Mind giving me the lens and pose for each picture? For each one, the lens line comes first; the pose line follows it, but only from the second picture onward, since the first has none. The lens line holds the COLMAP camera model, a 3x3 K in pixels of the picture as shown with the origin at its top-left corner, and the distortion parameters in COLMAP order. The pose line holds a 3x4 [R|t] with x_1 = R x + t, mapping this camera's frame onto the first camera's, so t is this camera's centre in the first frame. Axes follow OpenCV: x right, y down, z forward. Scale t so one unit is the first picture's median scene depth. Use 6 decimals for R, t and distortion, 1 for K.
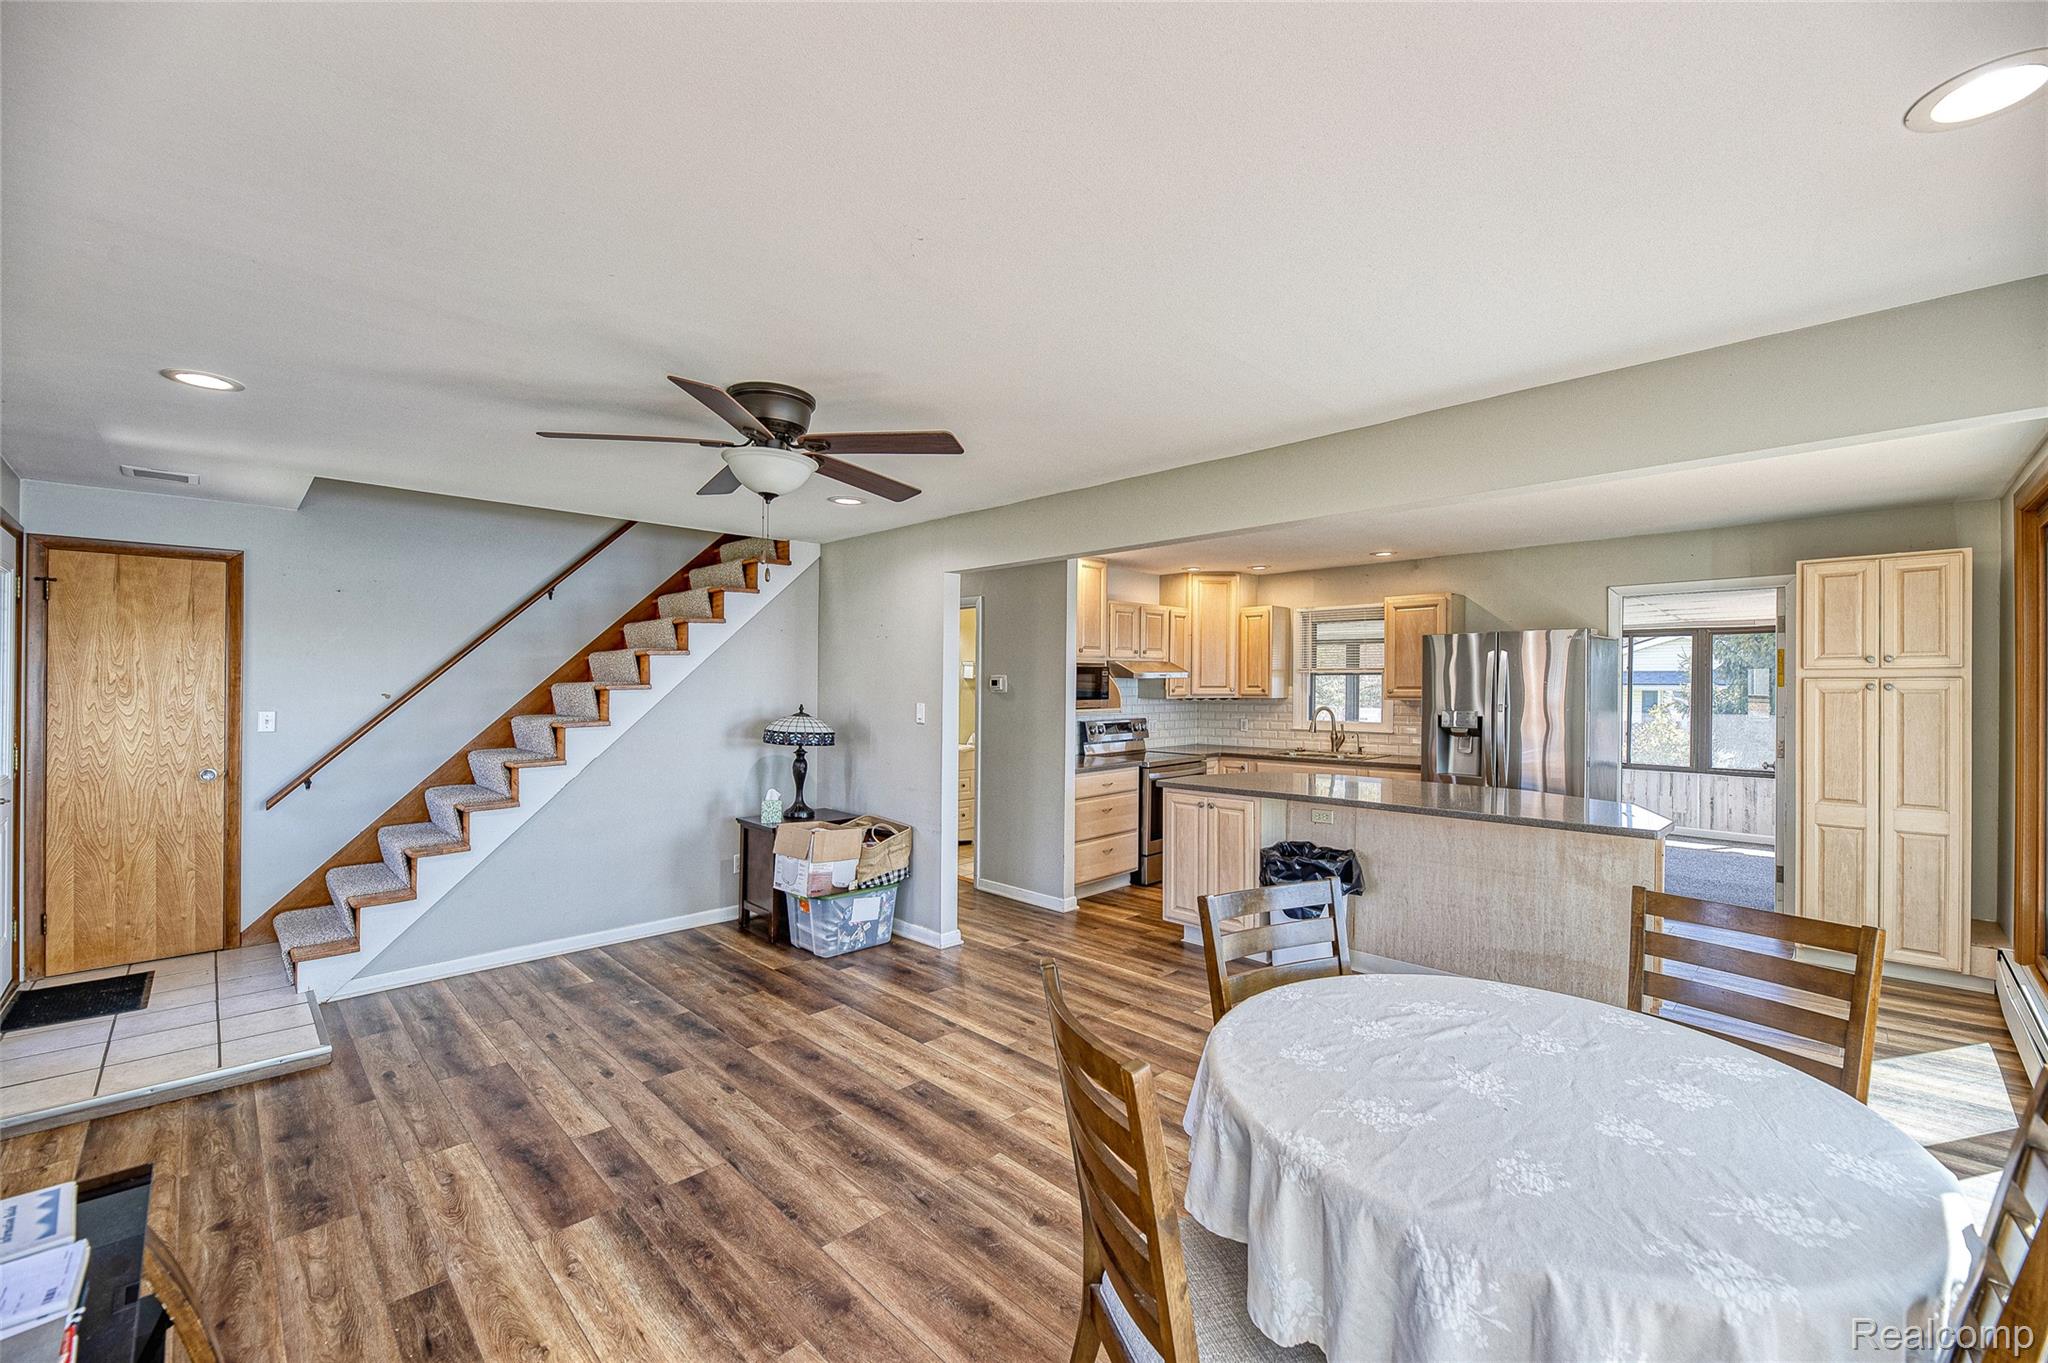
lens RADIAL K [[825.5, 0, 988.4], [0, 825.5, 707.1], [0, 0, 1]] dist [-0.001450, -0.000018]
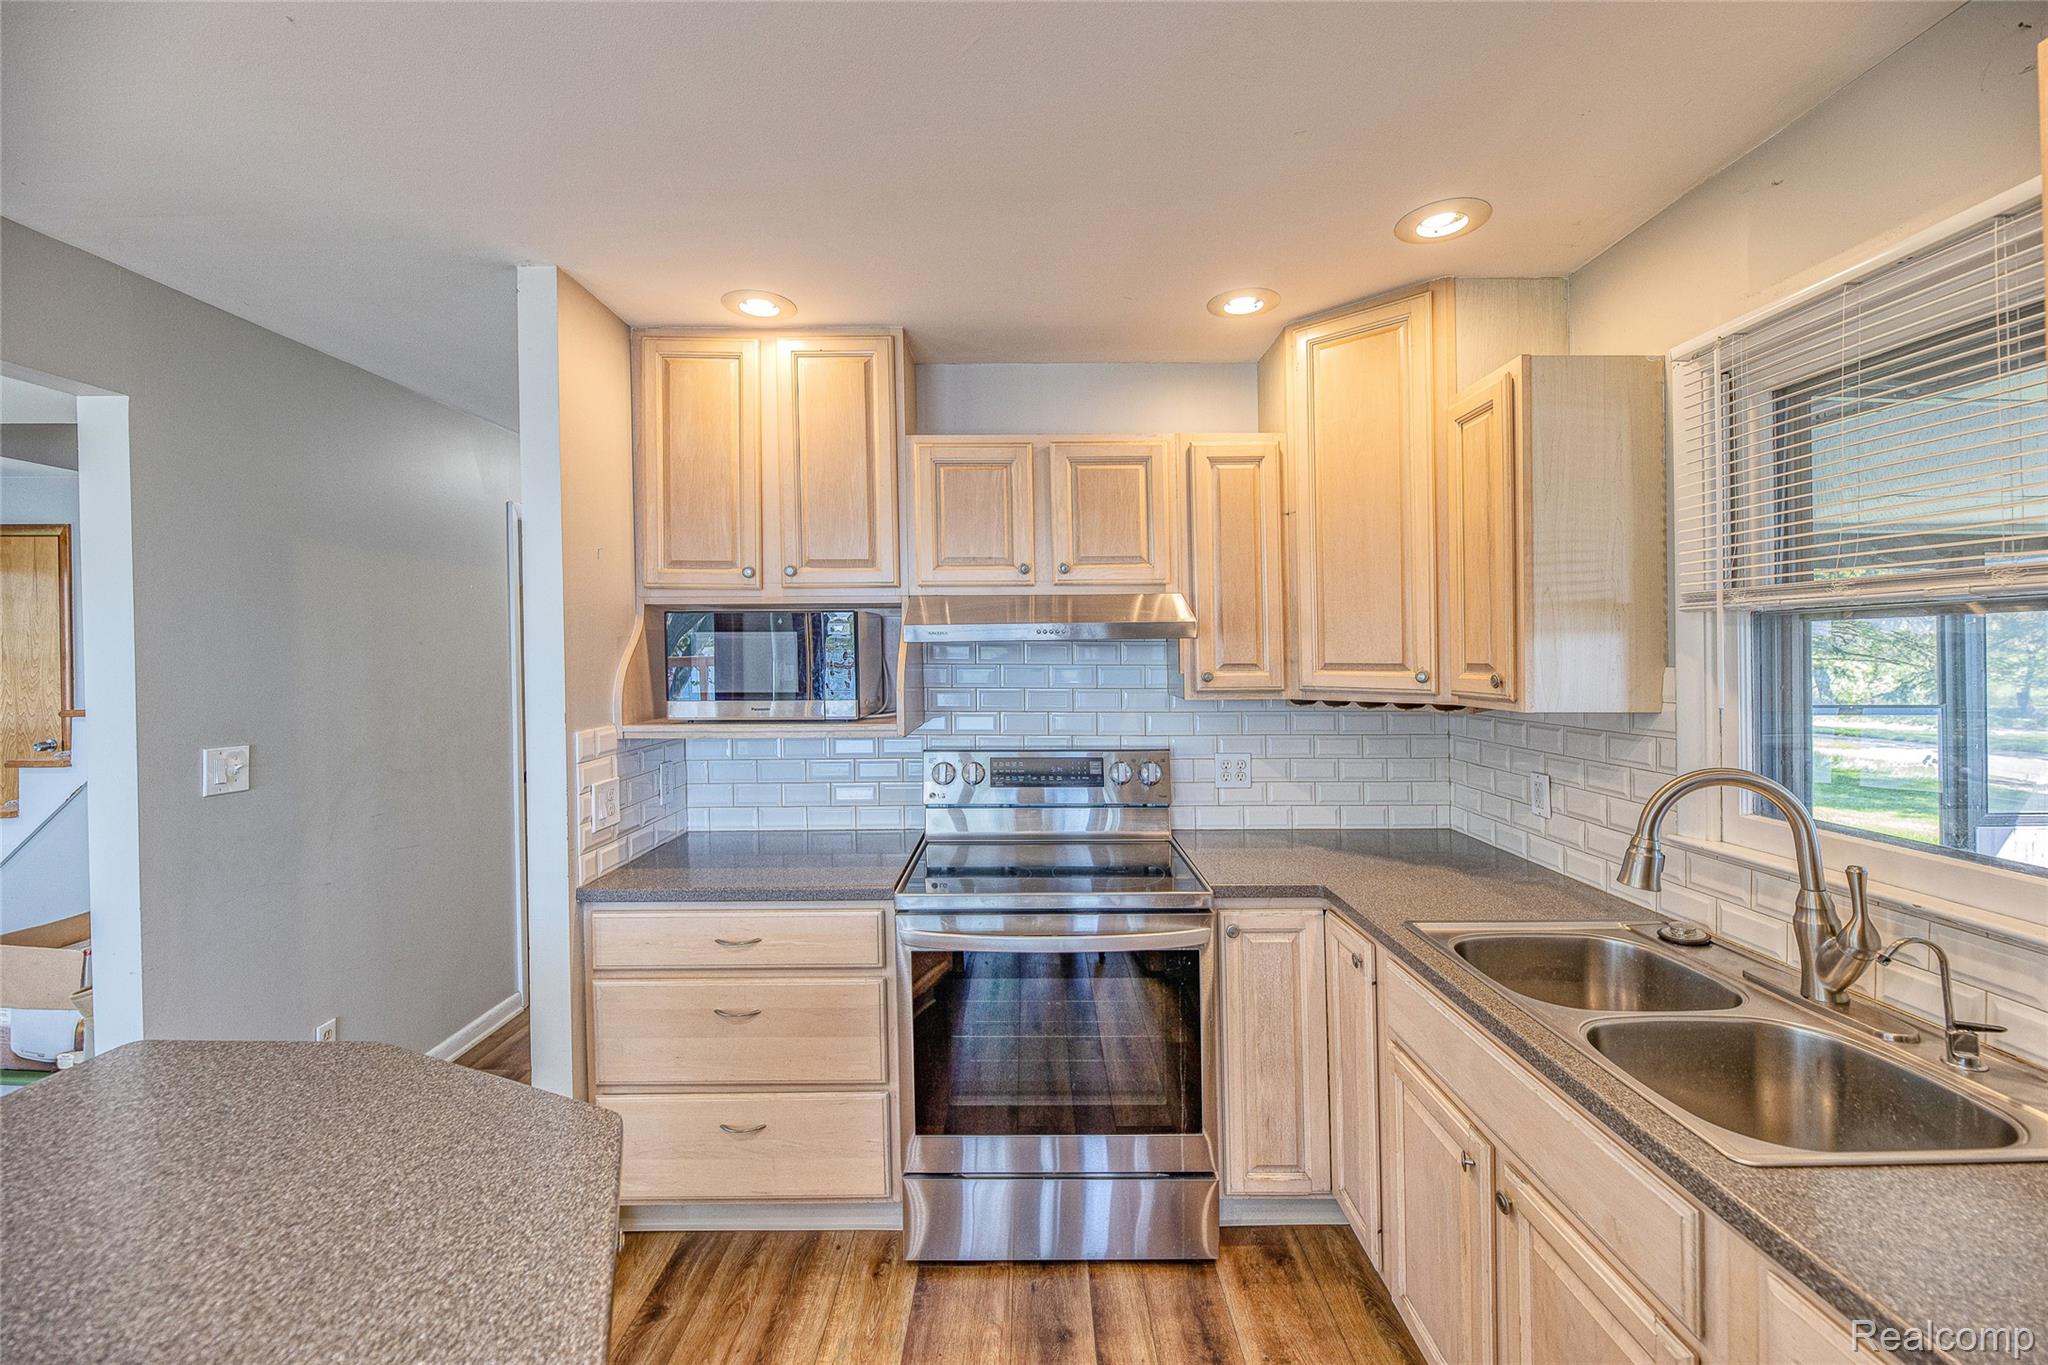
lens RADIAL K [[822.5, 0, 1020.3], [0, 822.5, 650.9], [0, 0, 1]] dist [-0.000540, -0.003041]
pose [[0.727497, -0.004107, -0.686099, 0.597879], [-0.018045, 0.999522, -0.025117, -0.030828], [0.685874, 0.030654, 0.727075, 1.035353]]
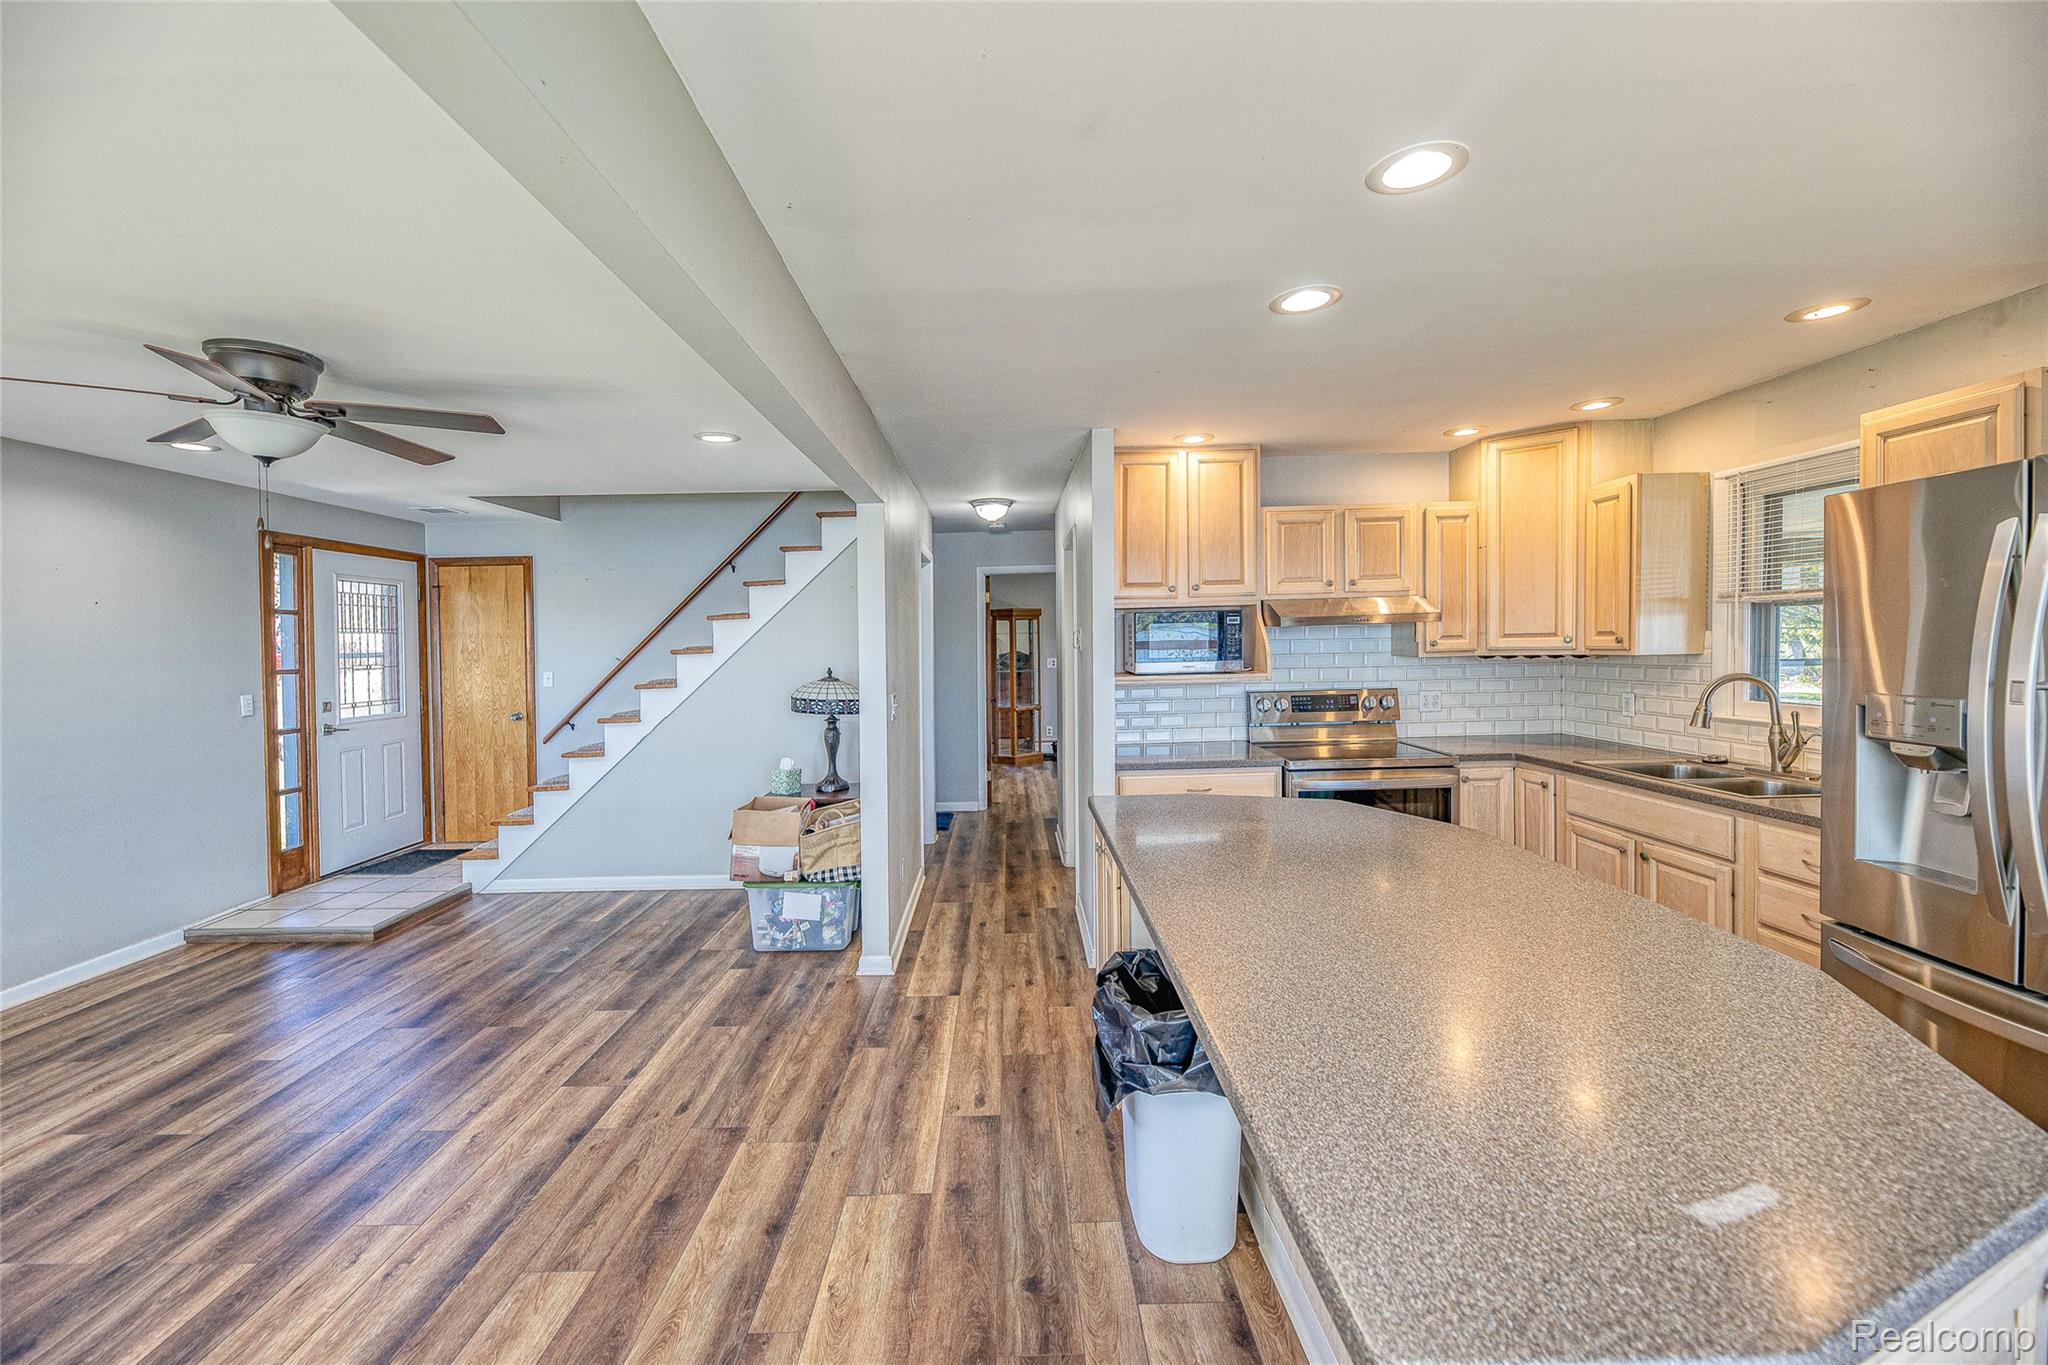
lens RADIAL K [[808.9, 0, 1014.2], [0, 808.9, 677.2], [0, 0, 1]] dist [0.004079, -0.004819]
pose [[0.728852, 0.013823, -0.684532, 0.600184], [0.002982, 0.999723, 0.023363, -0.014993], [0.684665, -0.019070, 0.728609, 0.544741]]
